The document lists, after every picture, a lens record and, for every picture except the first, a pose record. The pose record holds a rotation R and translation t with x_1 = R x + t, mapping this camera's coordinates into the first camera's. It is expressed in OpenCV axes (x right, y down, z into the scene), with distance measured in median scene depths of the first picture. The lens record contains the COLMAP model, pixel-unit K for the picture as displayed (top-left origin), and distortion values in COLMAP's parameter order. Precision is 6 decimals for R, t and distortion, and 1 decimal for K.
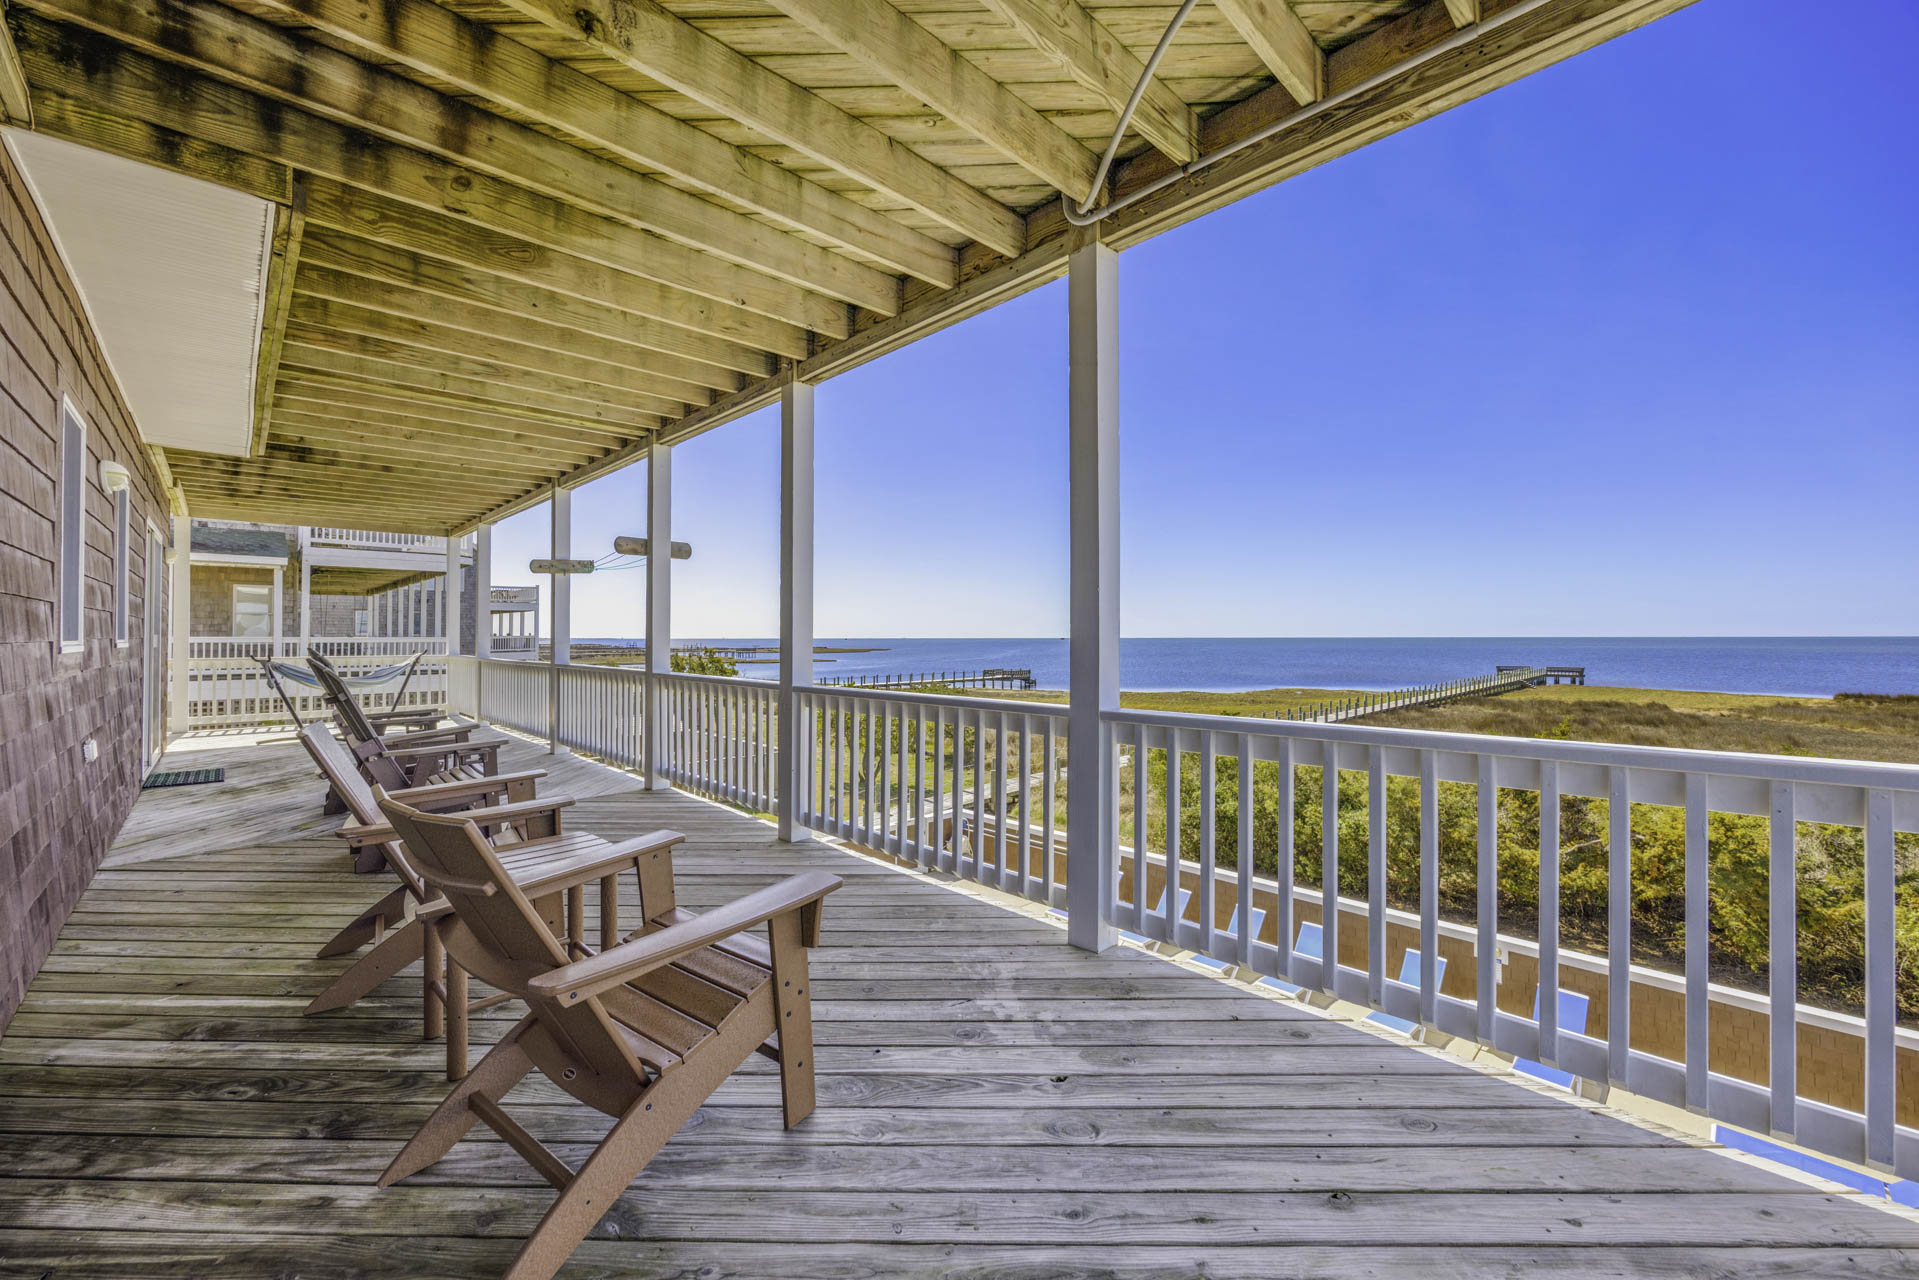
lens RADIAL K [[762.2, 0, 959.5], [0, 762.2, 640.0], [0, 0, 1]] dist [-0.001671, -0.000326]
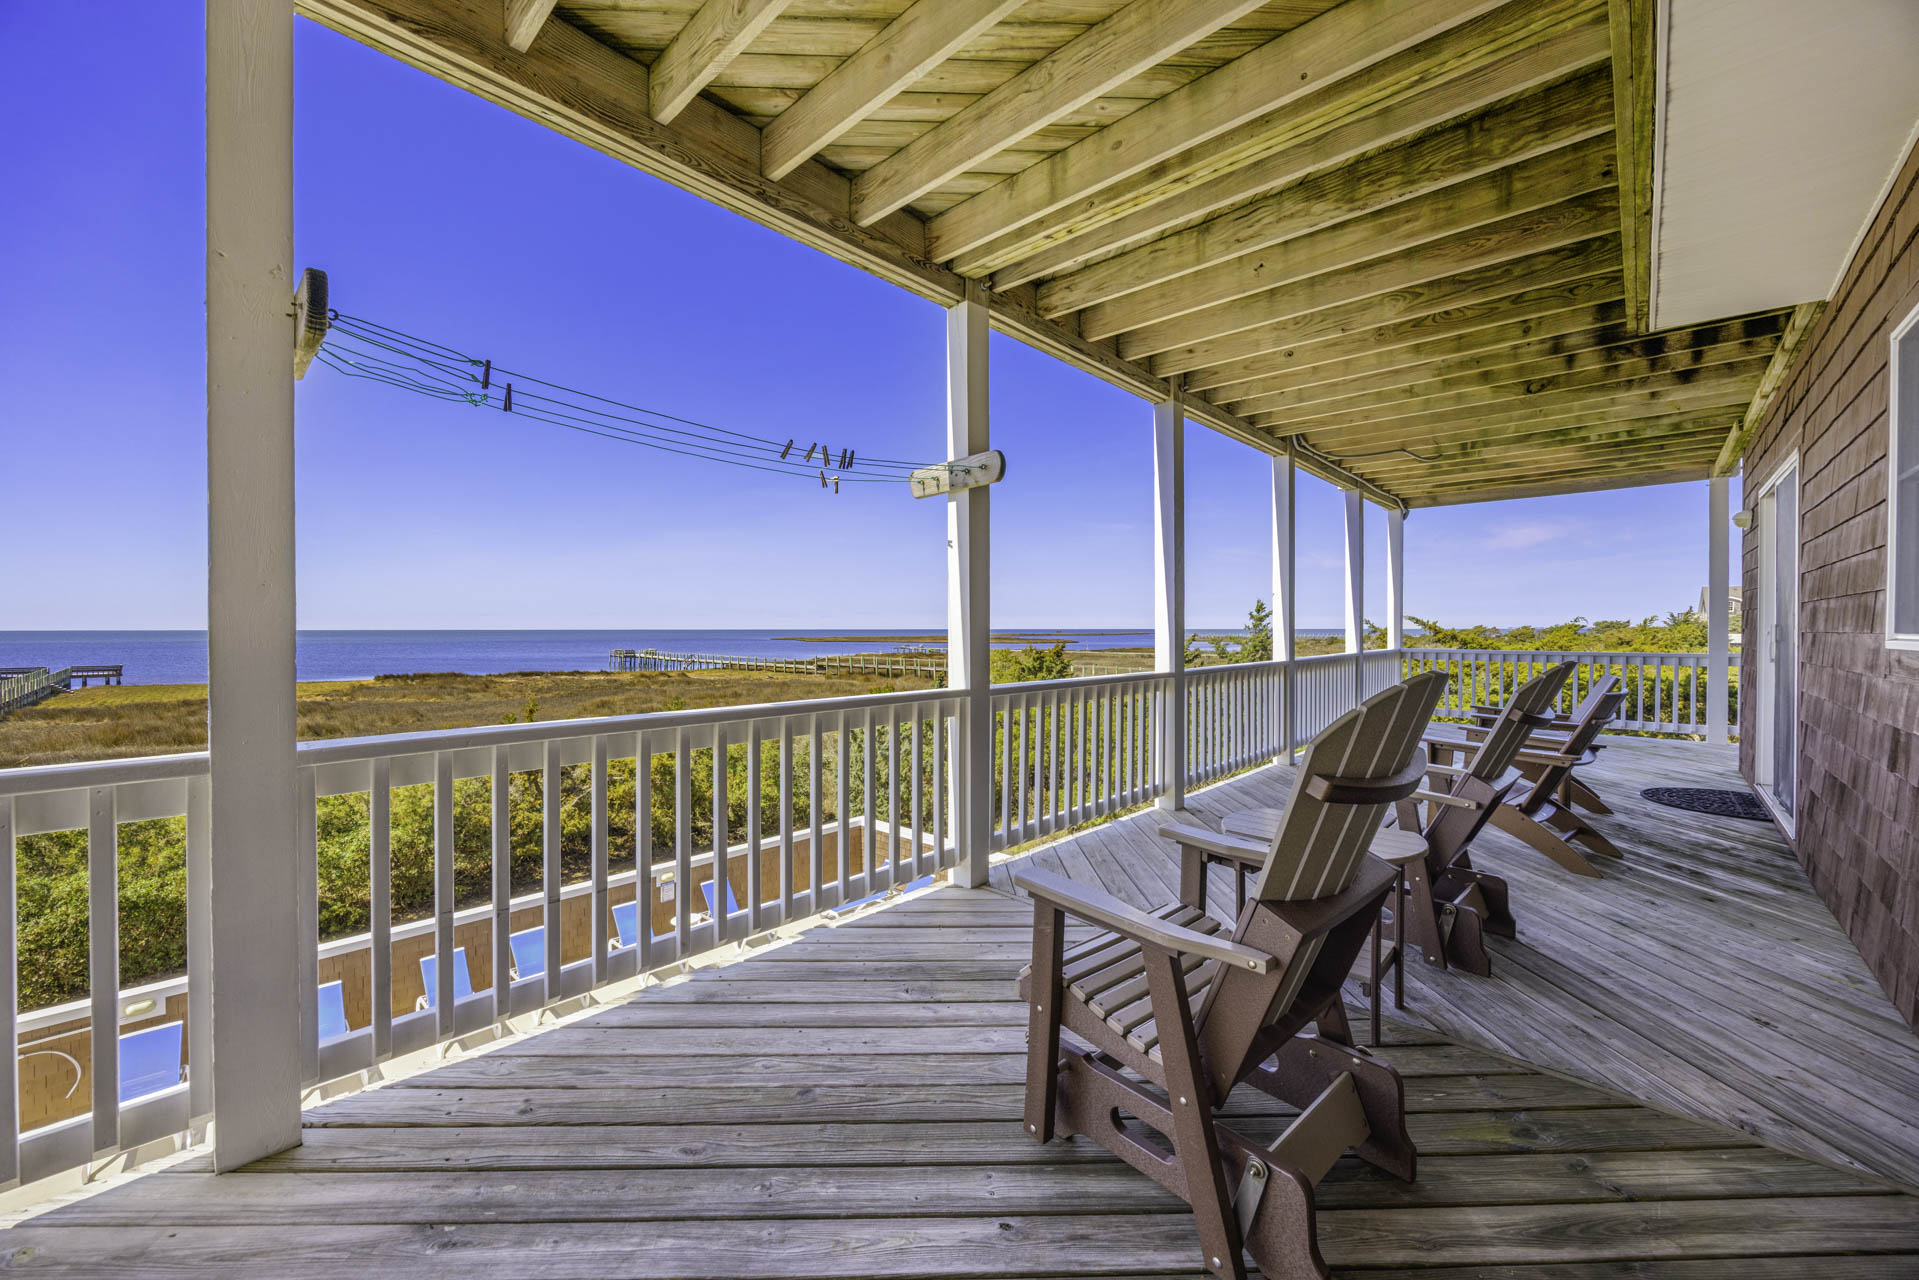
lens RADIAL K [[739.5, 0, 959.5], [0, 739.5, 640.0], [0, 0, 1]] dist [-0.000659, -0.000314]
pose [[-0.049255, -0.015472, 0.998666, -0.286529], [0.006517, 0.999854, 0.015812, -0.000347], [-0.998765, 0.007287, -0.049147, 0.301761]]
